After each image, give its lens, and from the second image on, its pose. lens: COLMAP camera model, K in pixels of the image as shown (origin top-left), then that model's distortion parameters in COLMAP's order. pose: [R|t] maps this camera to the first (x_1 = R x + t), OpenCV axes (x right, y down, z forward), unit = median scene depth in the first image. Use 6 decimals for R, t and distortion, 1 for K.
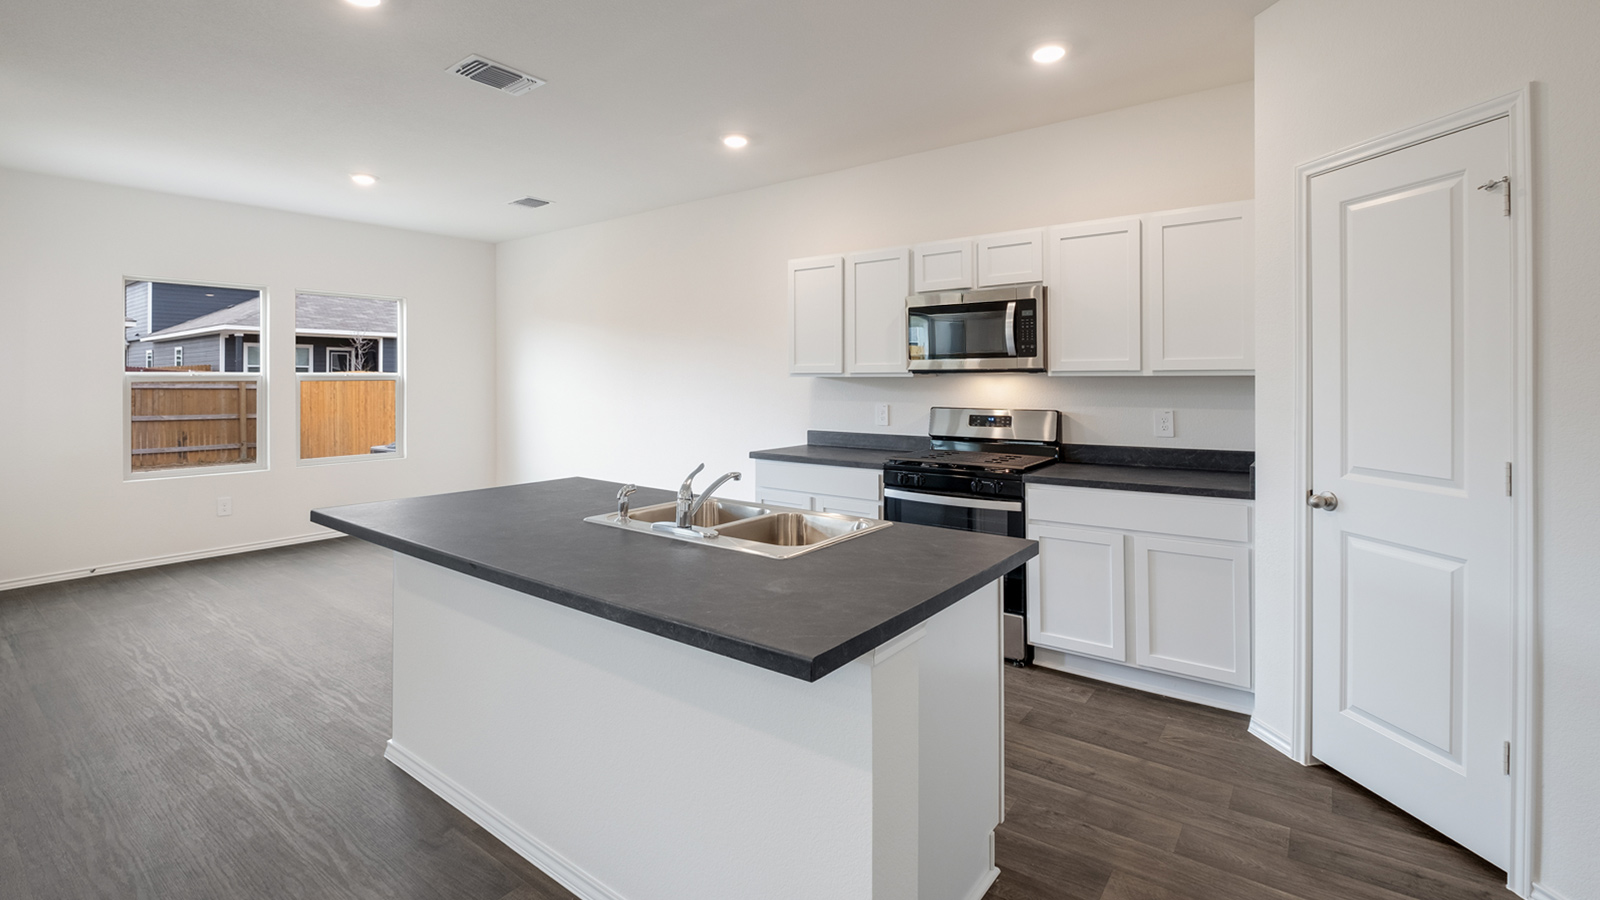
lens RADIAL K [[696.4, 0, 799.0], [0, 696.4, 376.7], [0, 0, 1]] dist [-0.015119, -0.000257]
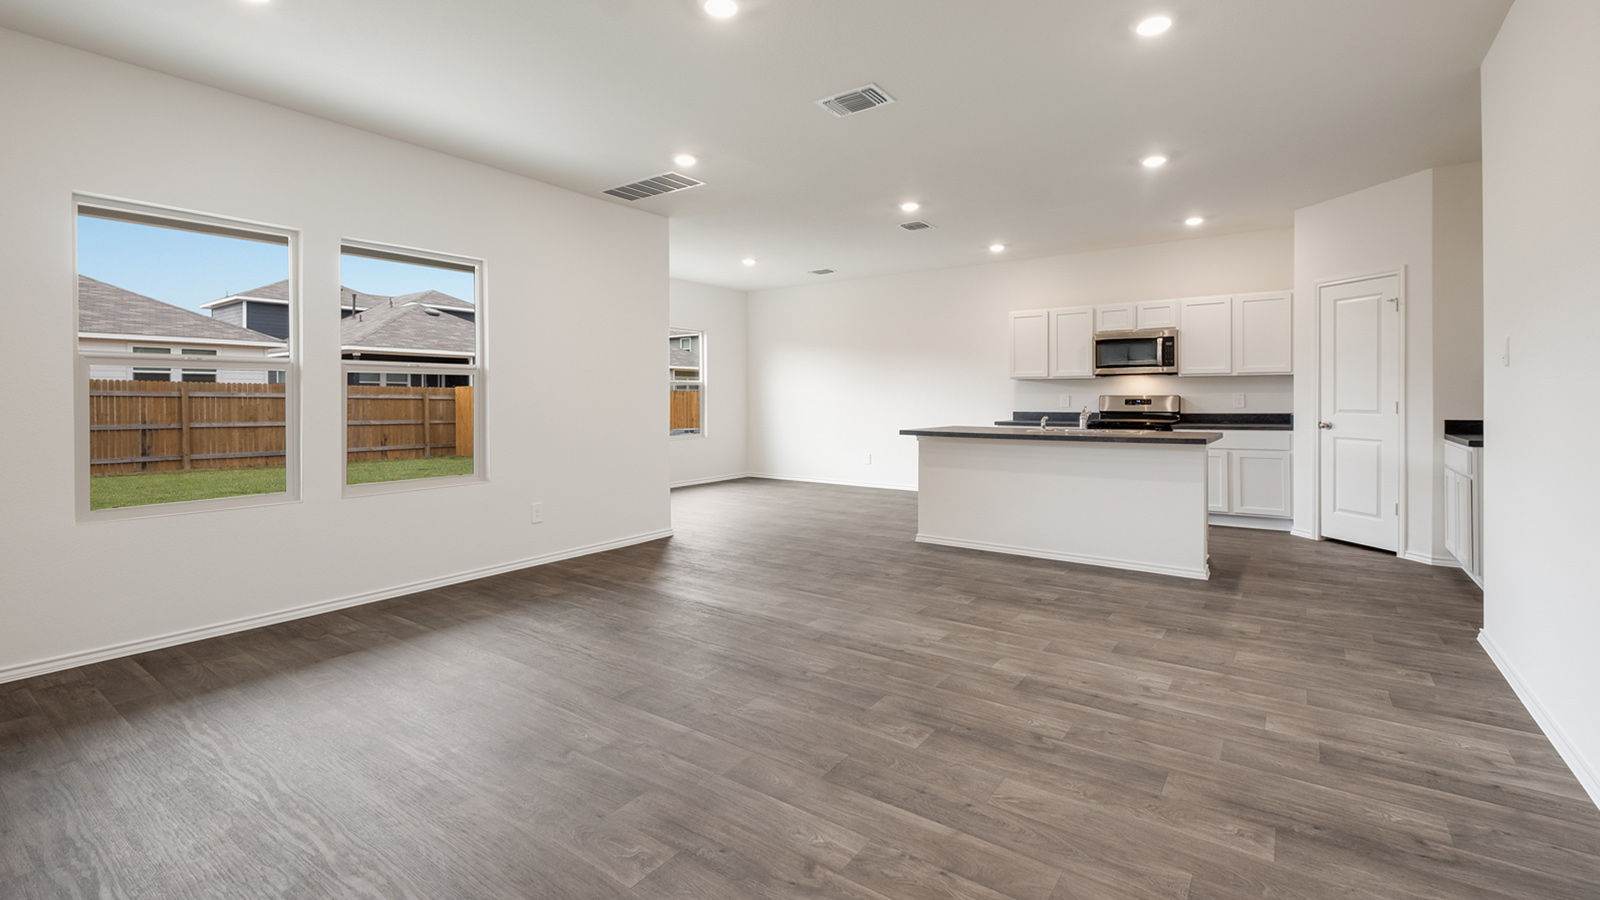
lens RADIAL K [[684.3, 0, 798.2], [0, 684.3, 400.6], [0, 0, 1]] dist [0.000696, -0.000023]
pose [[0.999917, -0.001073, 0.012834, -0.638086], [0.000975, 0.999971, 0.007582, 0.044770], [-0.012842, -0.007569, 0.999889, -0.782436]]
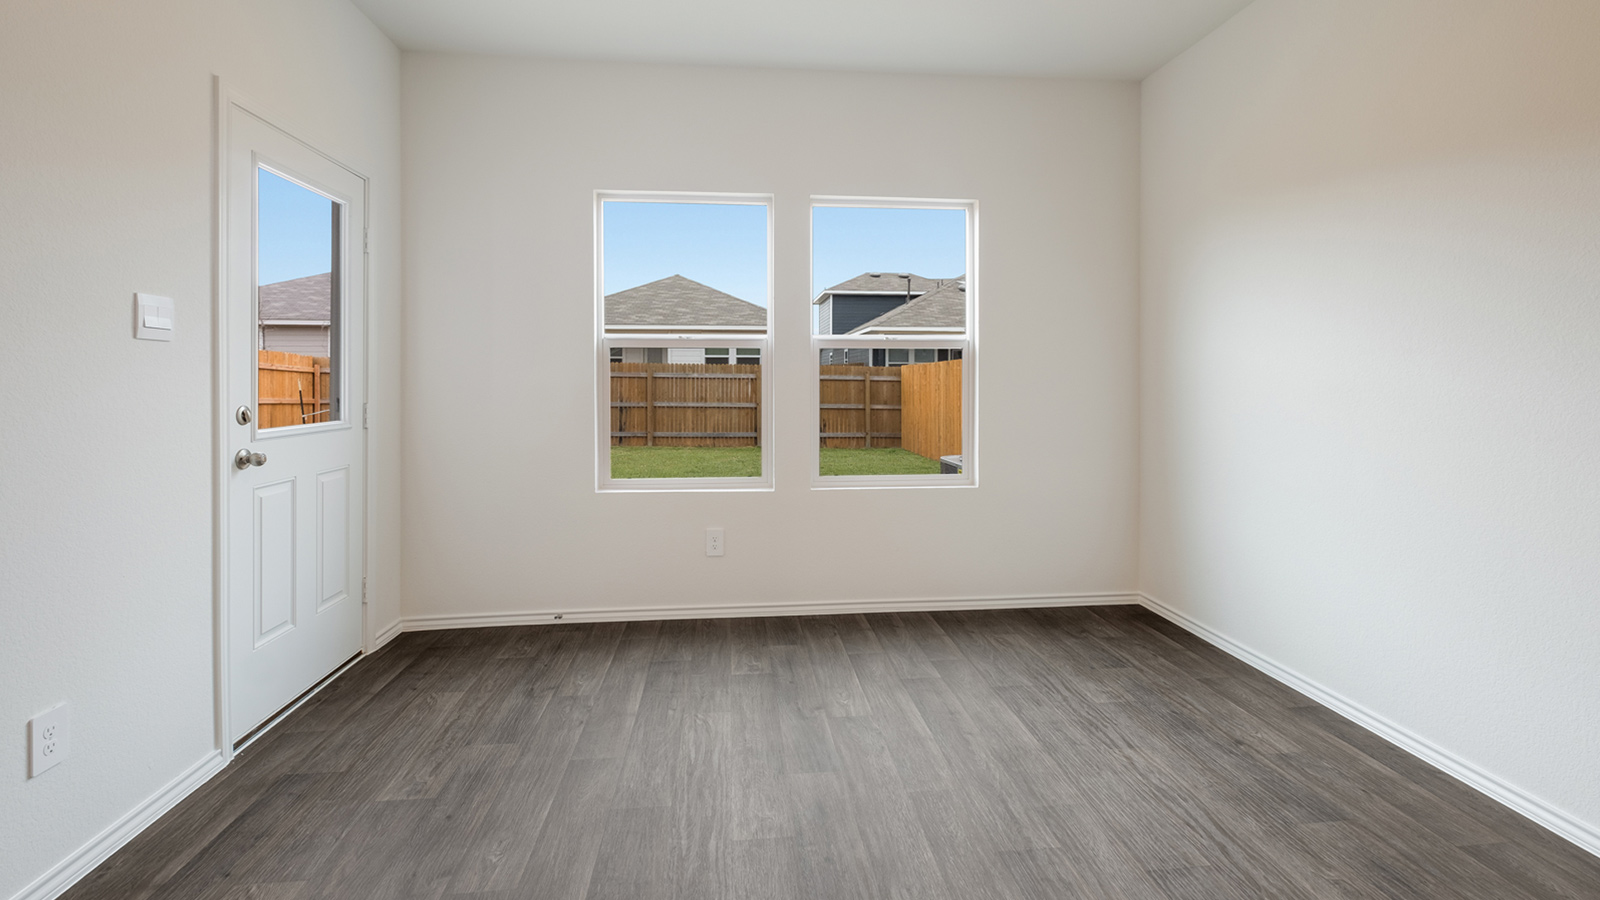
lens RADIAL K [[684.3, 0, 804.6], [0, 684.3, 403.8], [0, 0, 1]] dist [0.000696, -0.000023]
pose [[0.679372, 0.027746, -0.733270, -0.423309], [0.001181, 0.999242, 0.038904, 0.047737], [0.733793, -0.027296, 0.678824, 0.853669]]
